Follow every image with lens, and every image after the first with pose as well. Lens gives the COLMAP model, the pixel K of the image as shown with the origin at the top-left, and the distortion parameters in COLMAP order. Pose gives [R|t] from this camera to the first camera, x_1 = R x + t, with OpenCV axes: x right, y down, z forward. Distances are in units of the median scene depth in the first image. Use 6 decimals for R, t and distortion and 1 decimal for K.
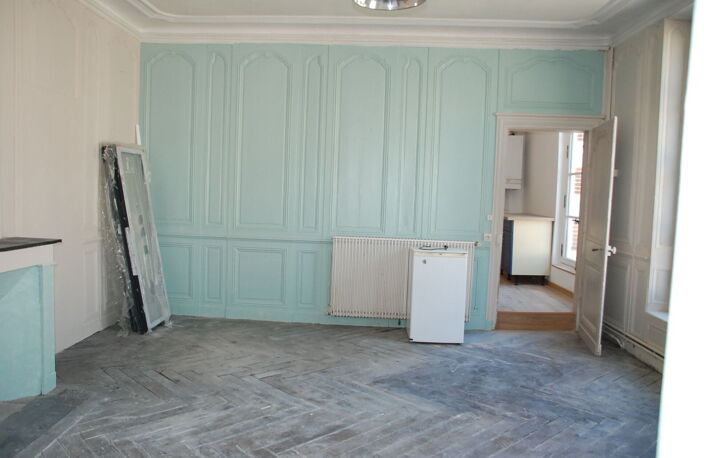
lens RADIAL K [[550.0, 0, 333.5], [0, 550.0, 231.3], [0, 0, 1]] dist [-0.092125, 0.006336]
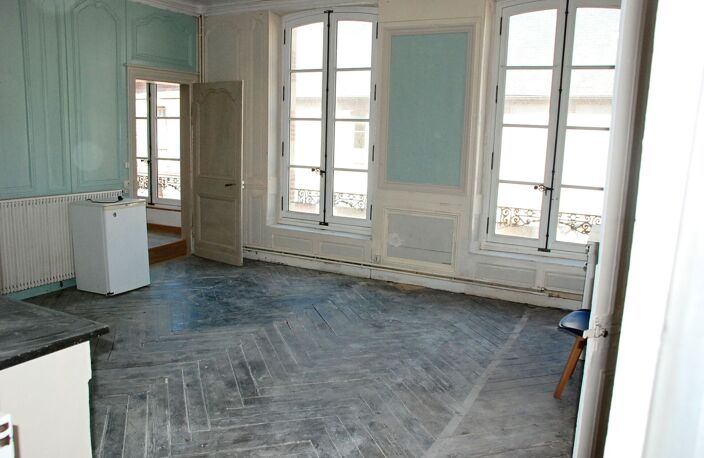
lens RADIAL K [[550.0, 0, 333.5], [0, 550.0, 231.3], [0, 0, 1]] dist [-0.092125, 0.006336]
pose [[0.433398, -0.175902, 0.883869, -0.687061], [0.054288, 0.984081, 0.169226, -0.076959], [-0.899566, -0.025359, 0.436048, 0.262441]]
